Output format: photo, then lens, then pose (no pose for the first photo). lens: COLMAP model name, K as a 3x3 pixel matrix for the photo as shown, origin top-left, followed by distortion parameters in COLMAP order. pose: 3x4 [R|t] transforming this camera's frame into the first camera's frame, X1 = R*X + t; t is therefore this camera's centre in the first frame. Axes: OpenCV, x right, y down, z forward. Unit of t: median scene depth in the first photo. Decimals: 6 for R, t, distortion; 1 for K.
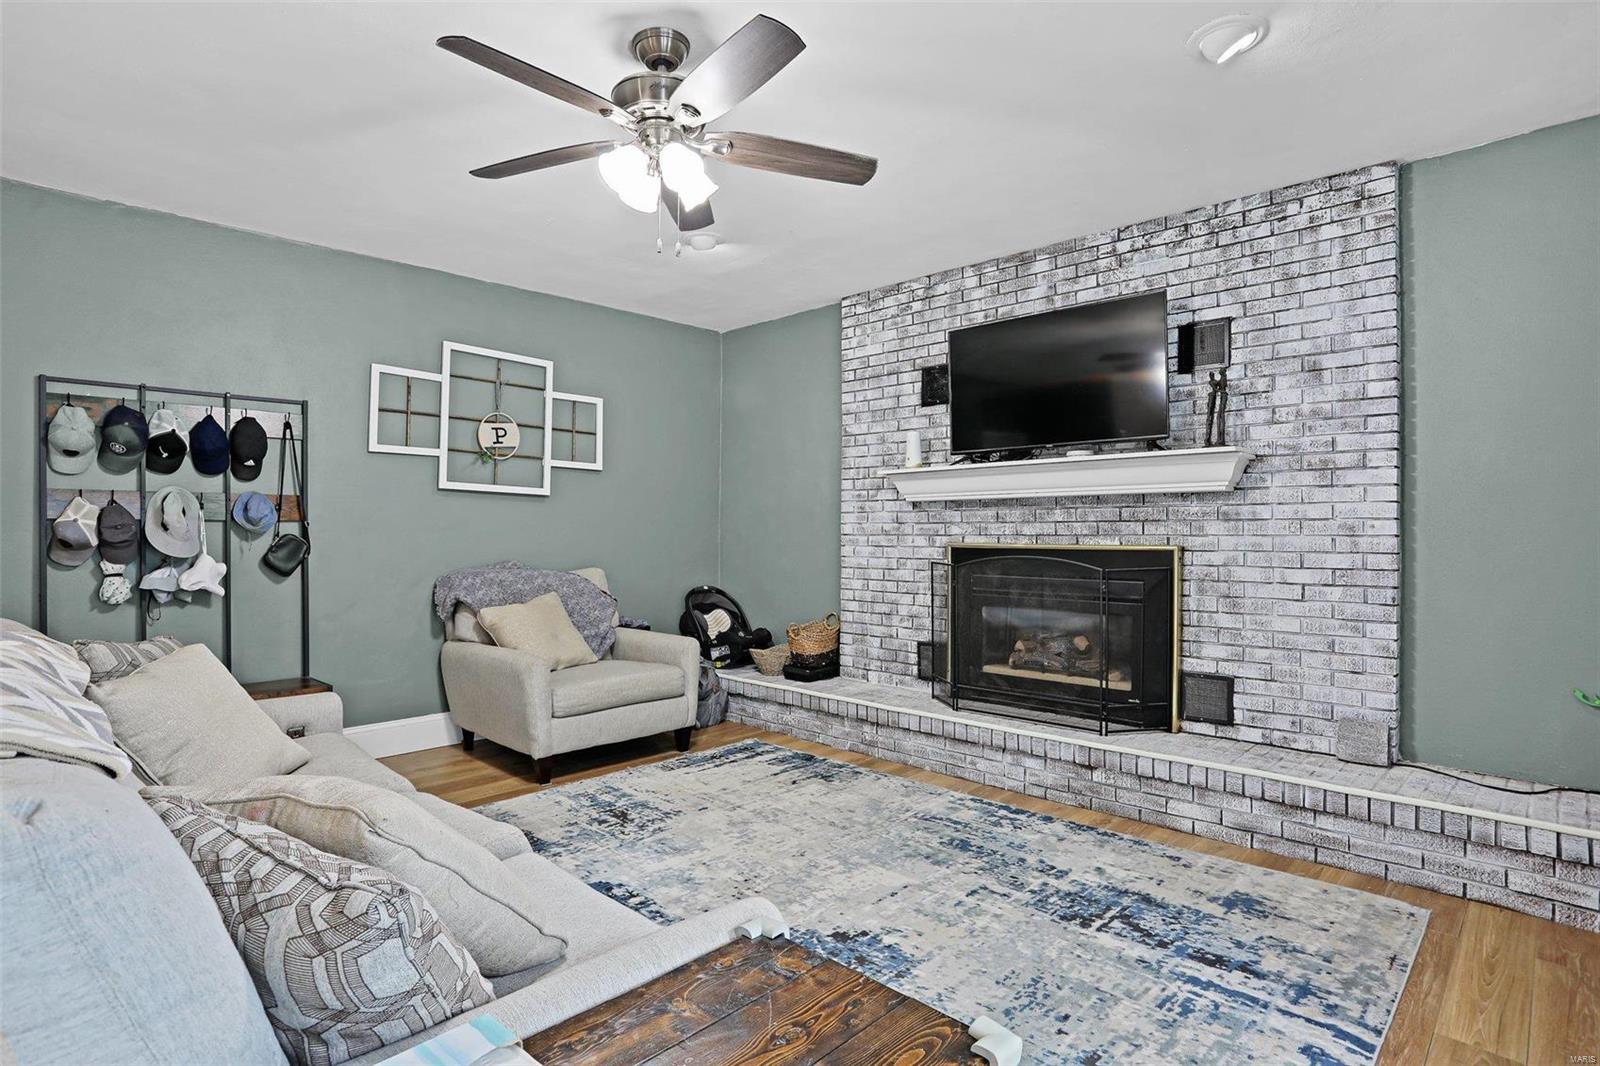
lens RADIAL K [[820.0, 0, 792.7], [0, 820.0, 533.0], [0, 0, 1]] dist [-0.048548, 0.009515]
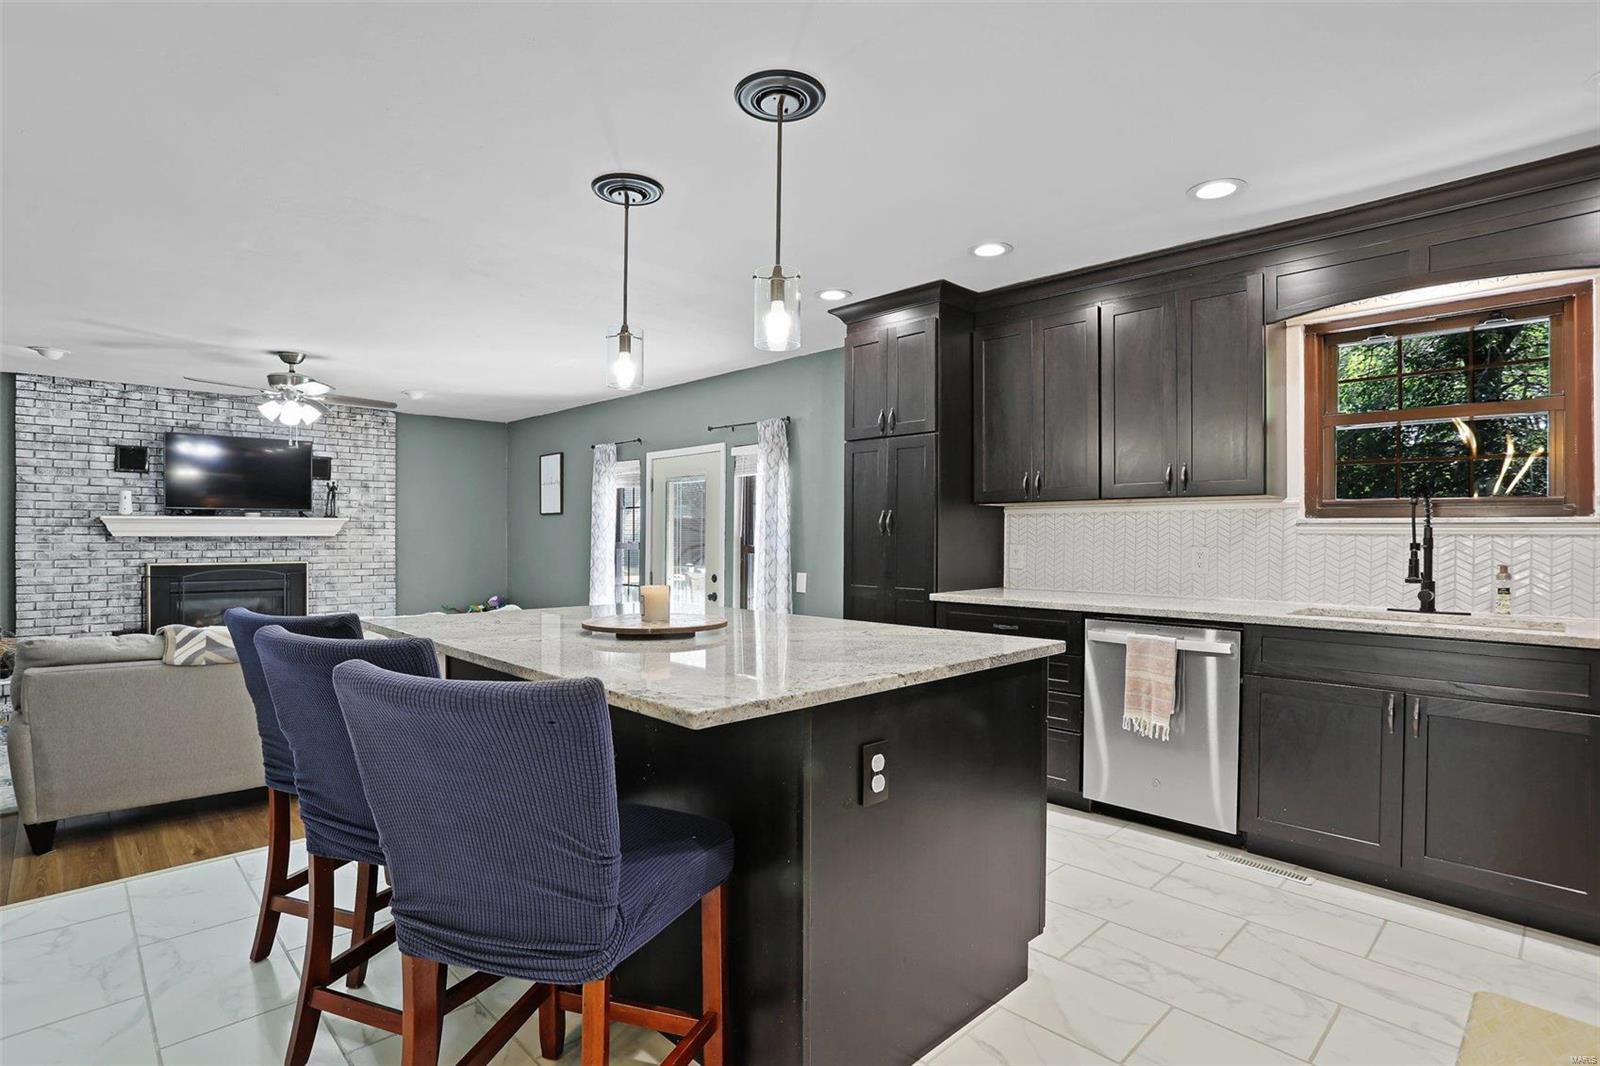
lens RADIAL K [[783.3, 0, 803.3], [0, 783.3, 541.9], [0, 0, 1]] dist [-0.070548, 0.023358]
pose [[0.024447, -0.007736, 0.999671, -1.532850], [-0.002039, 0.999968, 0.007788, -0.054644], [-0.999699, -0.002229, 0.024431, -0.352573]]
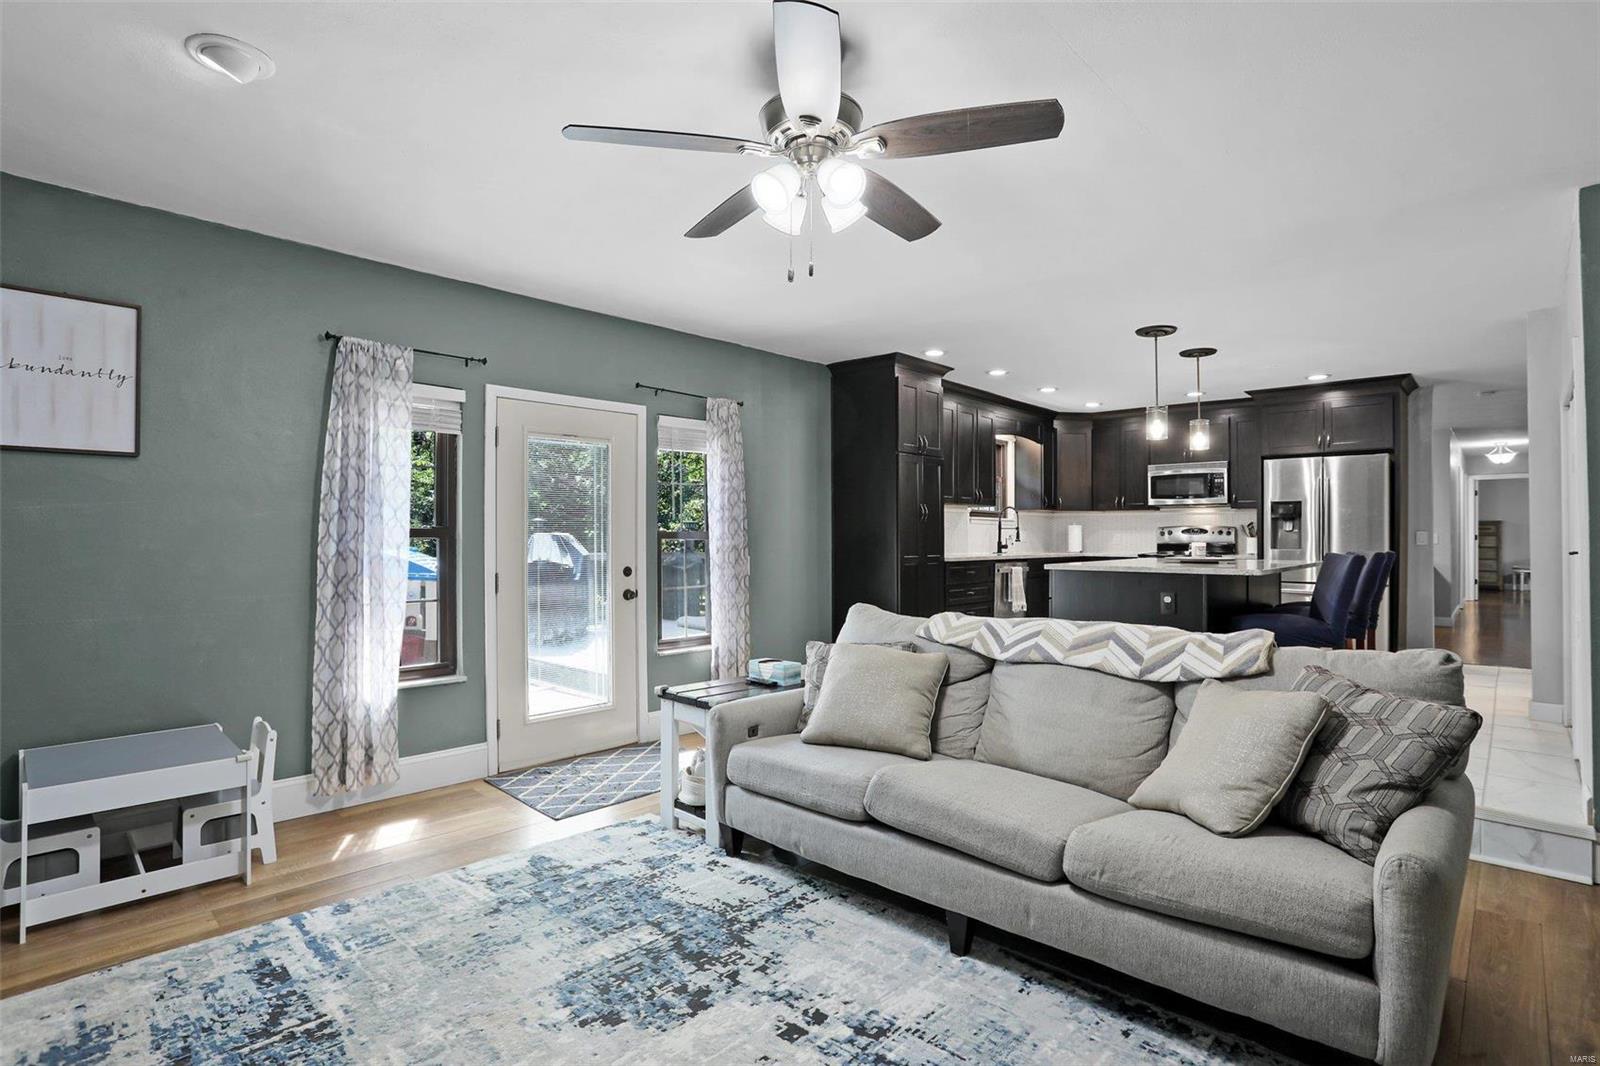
lens RADIAL K [[783.3, 0, 796.2], [0, 783.3, 531.3], [0, 0, 1]] dist [-0.070548, 0.023358]
pose [[-0.999937, -0.004815, -0.010179, -0.092255], [-0.004797, 0.999987, -0.001795, -0.030220], [0.010188, -0.001746, -0.999947, 1.270146]]
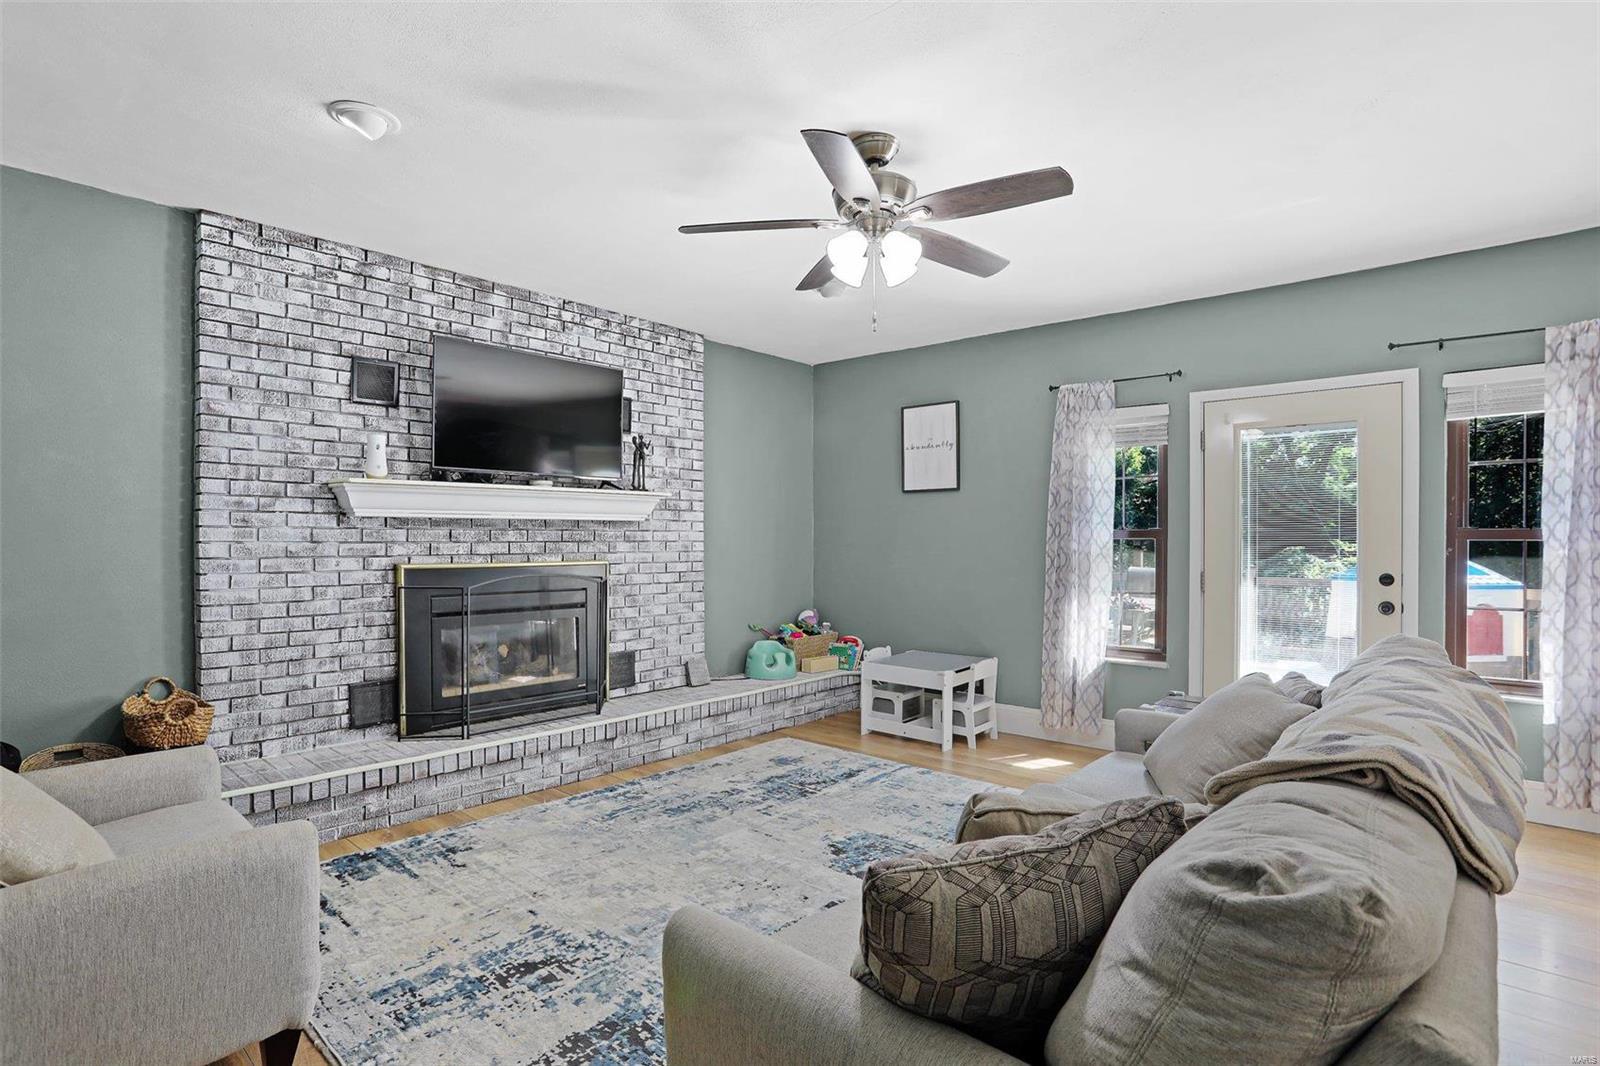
lens RADIAL K [[783.3, 0, 790.3], [0, 783.3, 548.0], [0, 0, 1]] dist [-0.070548, 0.023358]
pose [[-0.041434, -0.010636, 0.999085, -0.846245], [0.001344, 0.999942, 0.010701, -0.018721], [-0.999140, 0.001786, -0.041417, 0.778545]]
